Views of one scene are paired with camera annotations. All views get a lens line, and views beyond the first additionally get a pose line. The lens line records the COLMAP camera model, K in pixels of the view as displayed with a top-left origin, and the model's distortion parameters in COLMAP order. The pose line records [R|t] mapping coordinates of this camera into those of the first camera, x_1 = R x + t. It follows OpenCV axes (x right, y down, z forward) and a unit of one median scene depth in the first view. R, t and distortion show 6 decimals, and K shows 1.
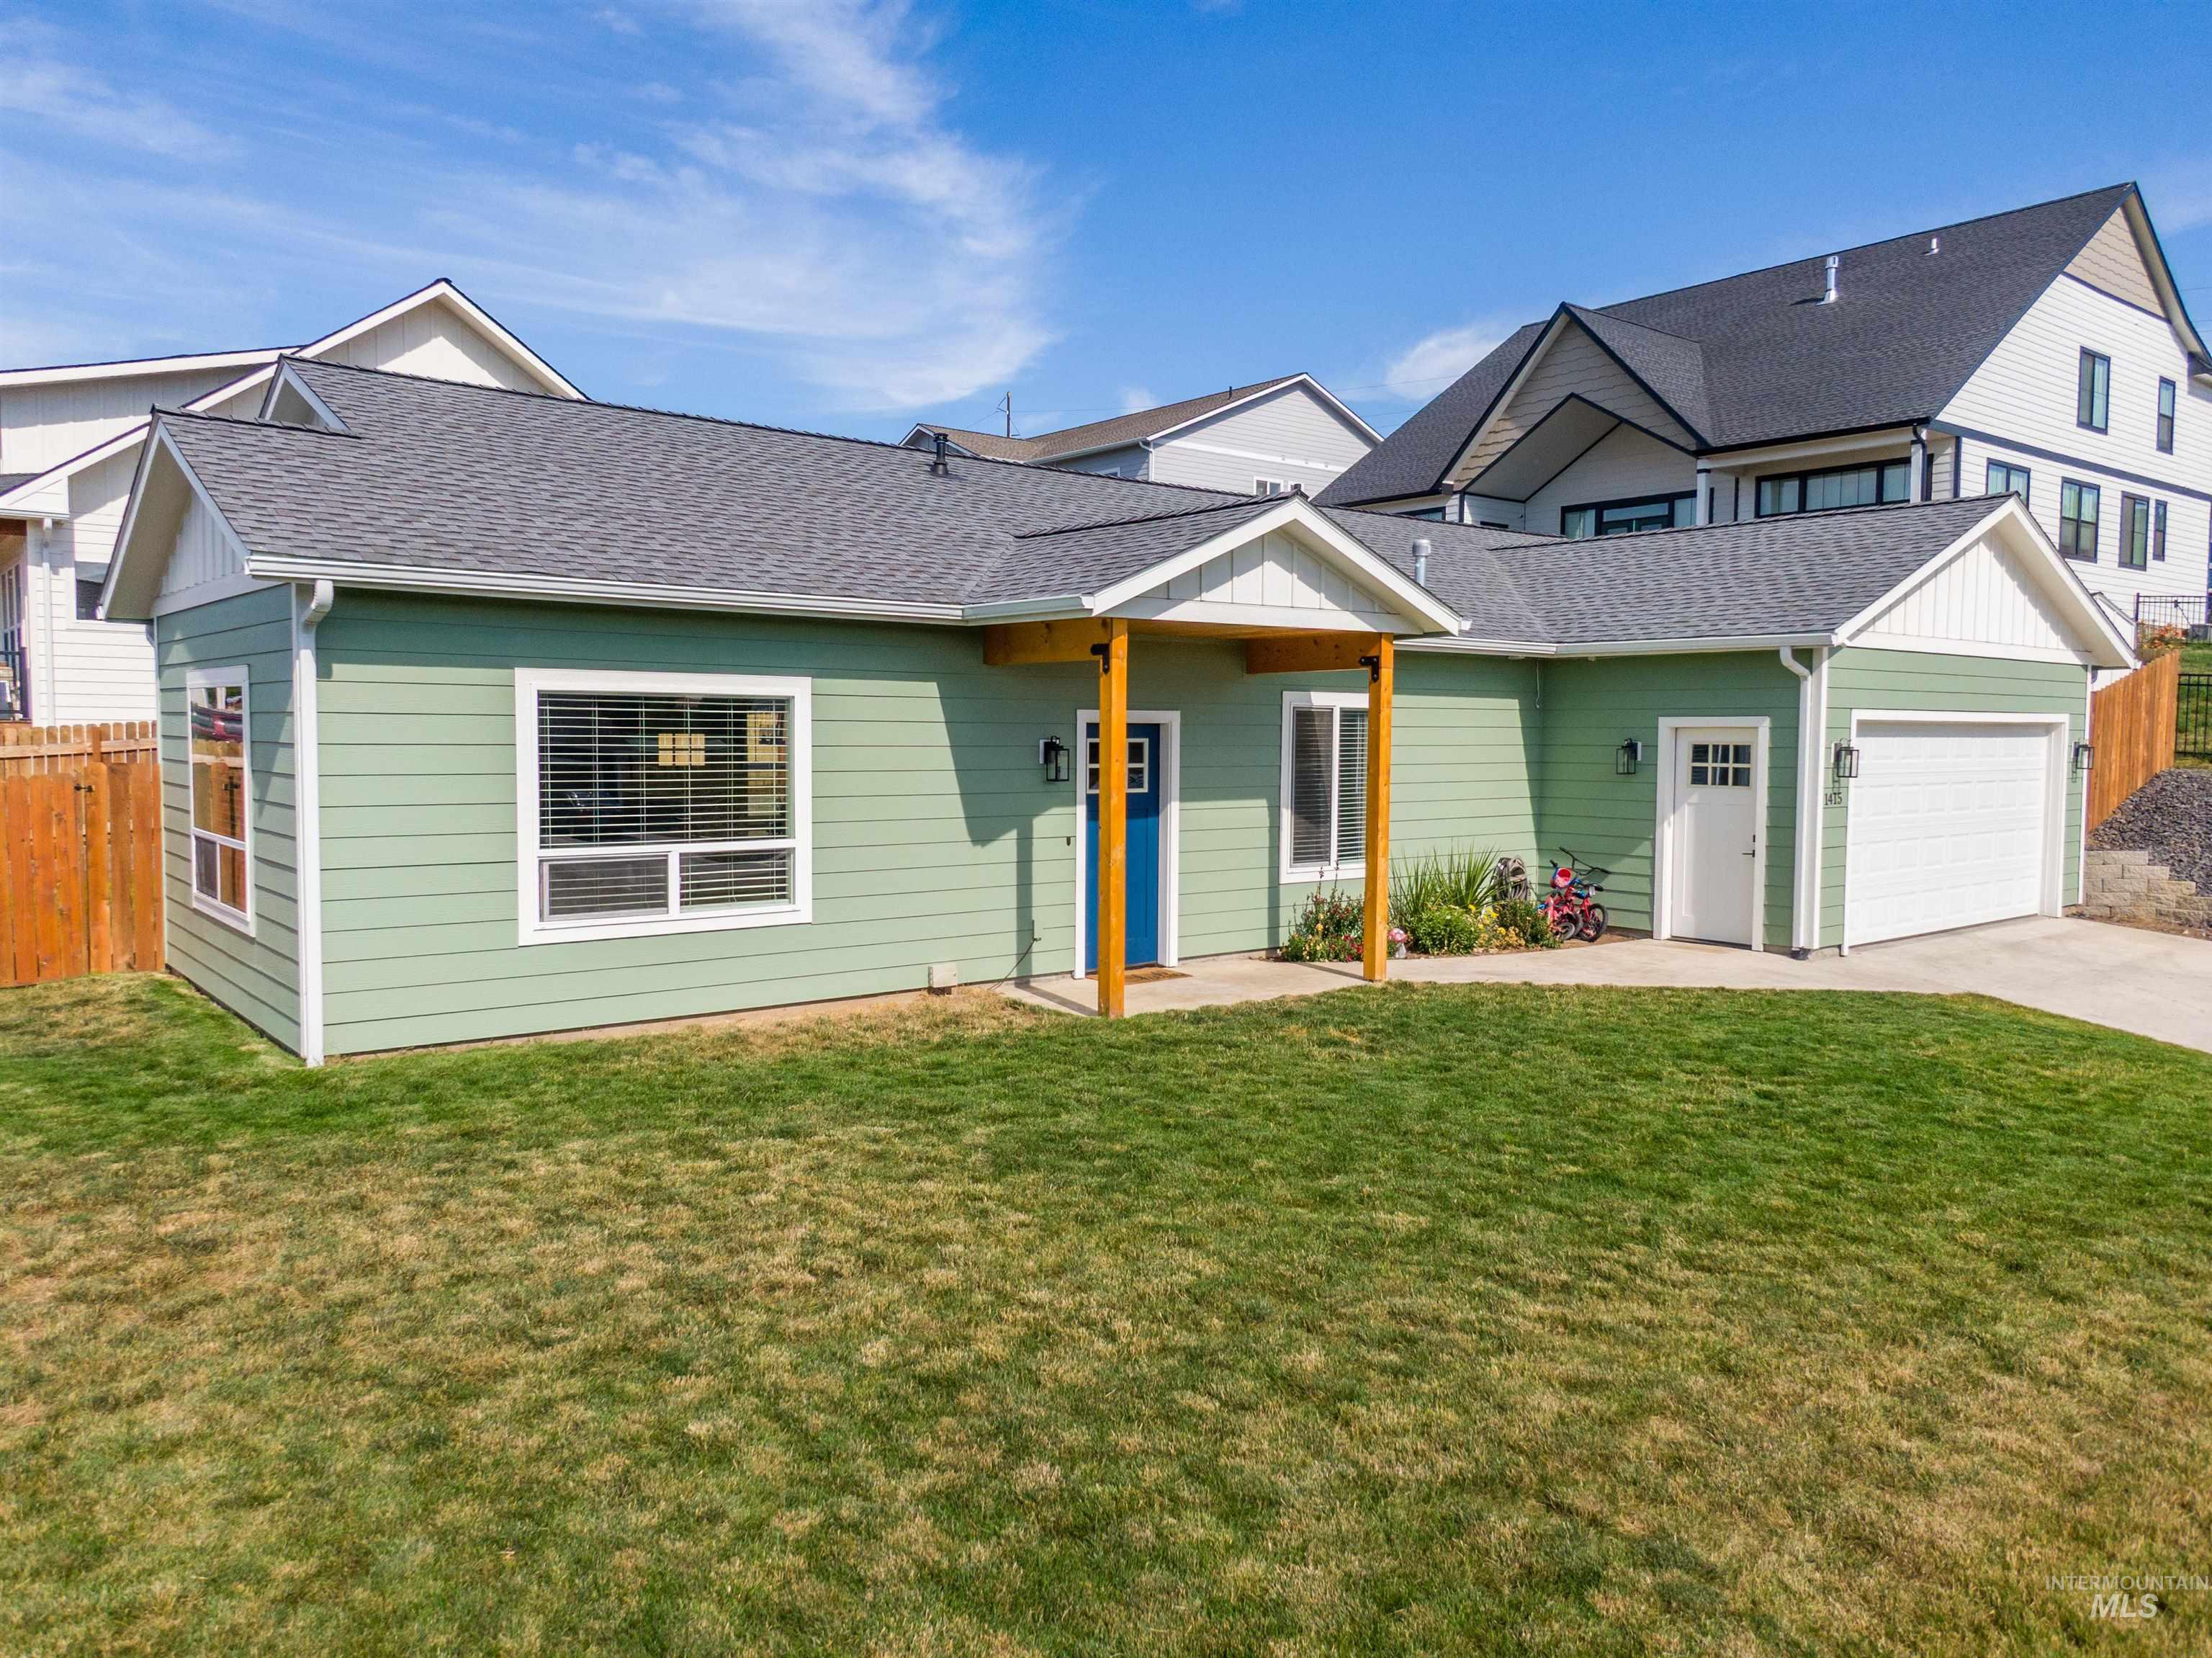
lens RADIAL K [[1570.8, 0, 1106.0], [0, 1570.8, 829.0], [0, 0, 1]] dist [0.054439, -0.069986]
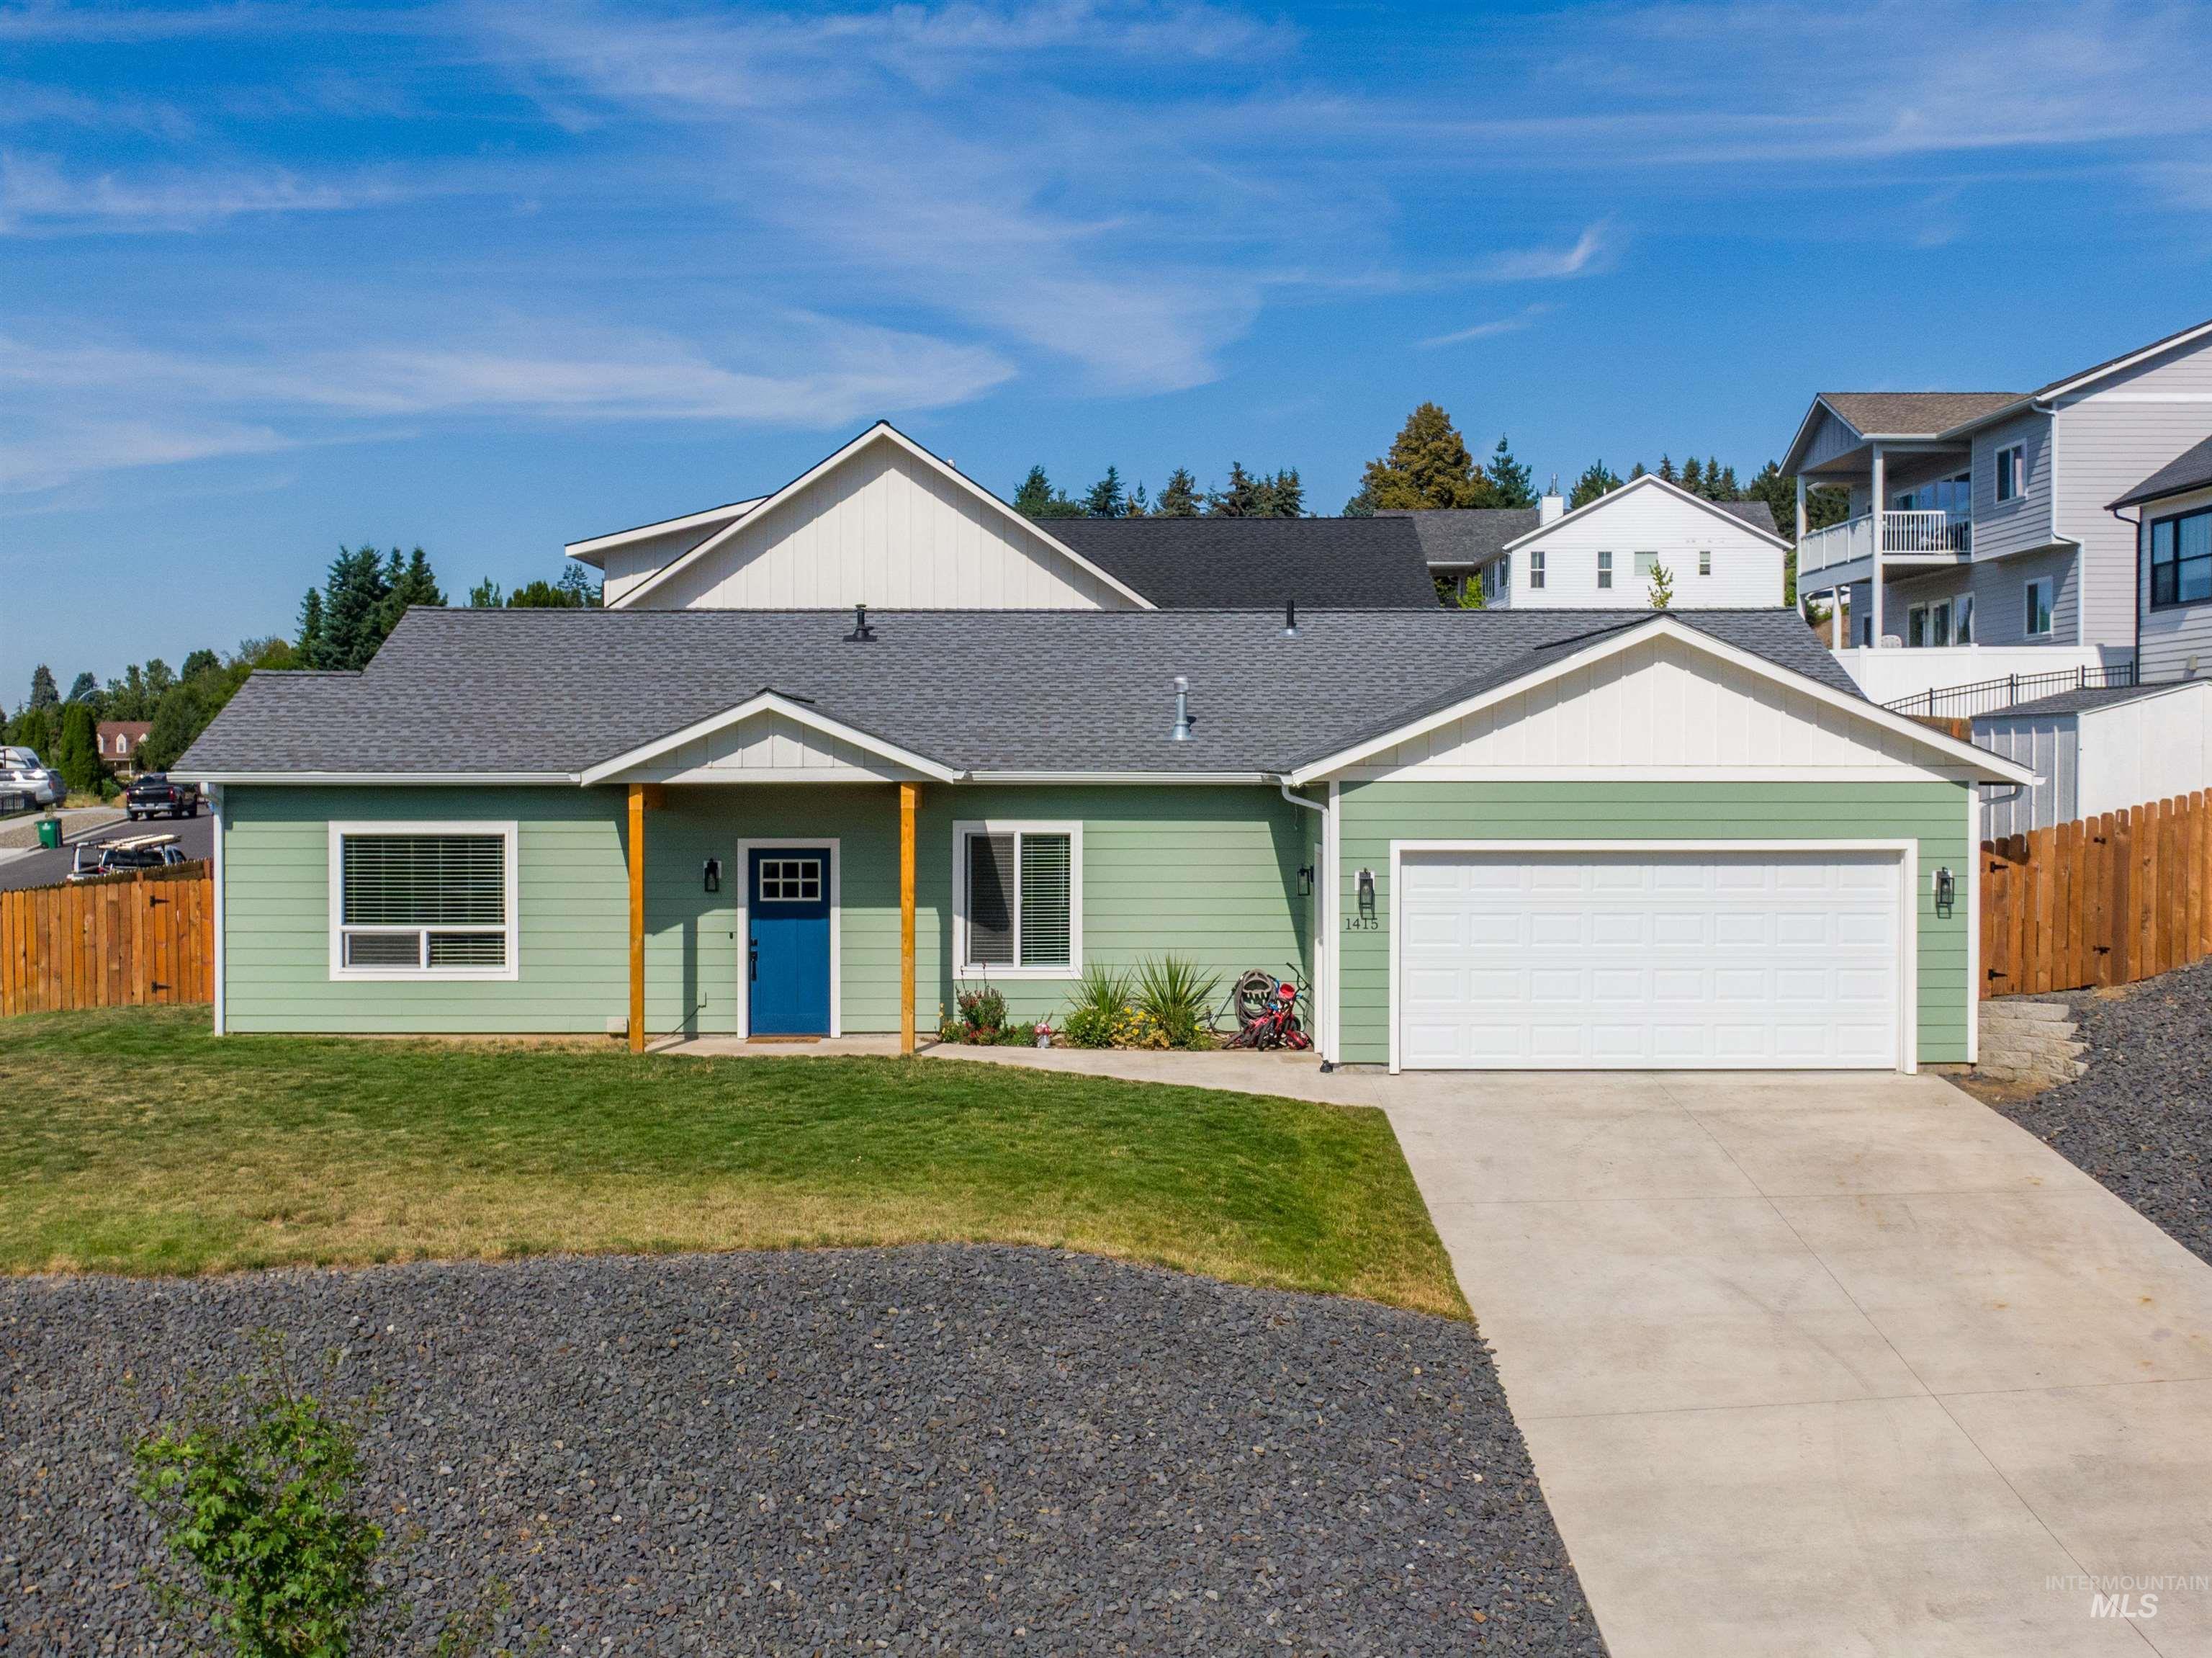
lens RADIAL K [[2477.7, 0, 1102.6], [0, 2477.7, 769.7], [0, 0, 1]] dist [0.079151, -0.307557]
pose [[0.781624, -0.007082, -0.623709, 1.368912], [-0.034040, 0.997961, -0.053990, -0.026436], [0.622820, 0.063431, 0.779789, -0.421031]]
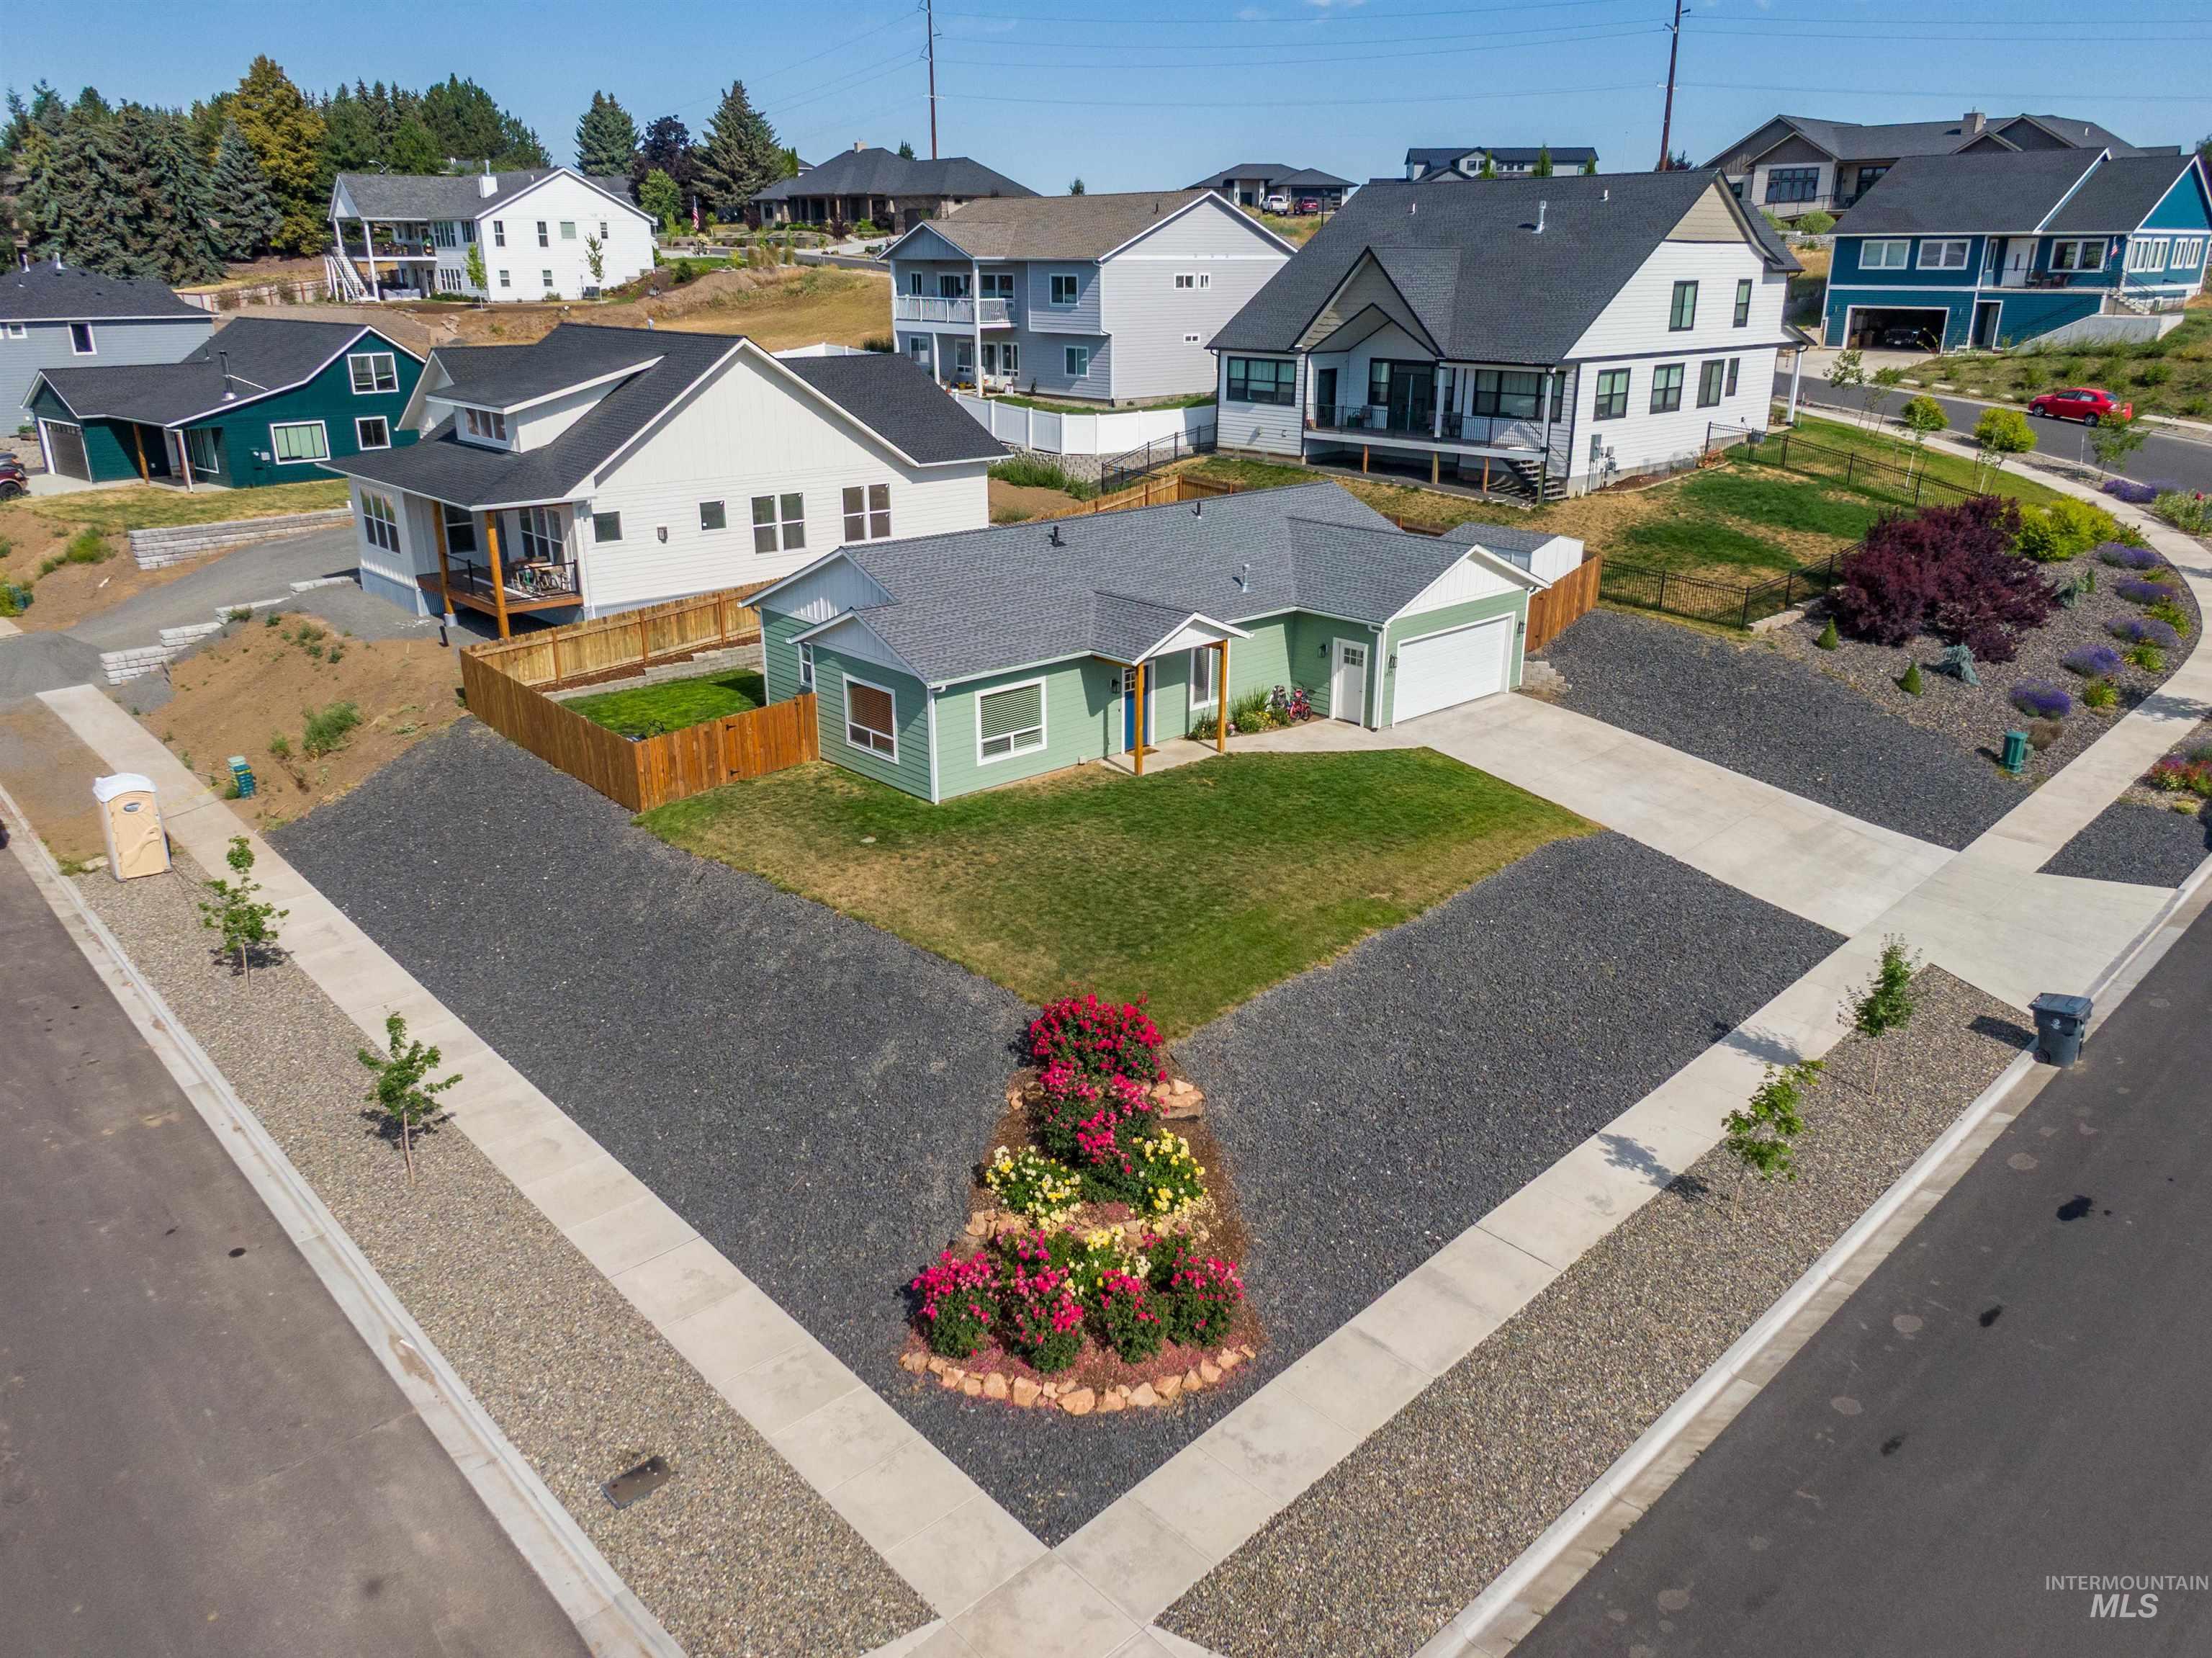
lens RADIAL K [[1570.8, 0, 1106.0], [0, 1570.8, 829.0], [0, 0, 1]] dist [0.054439, -0.069986]
pose [[0.998325, -0.025919, 0.051719, -0.183519], [0.010467, 0.960187, 0.279160, -0.534166], [-0.056896, -0.278152, 0.958851, -1.688699]]
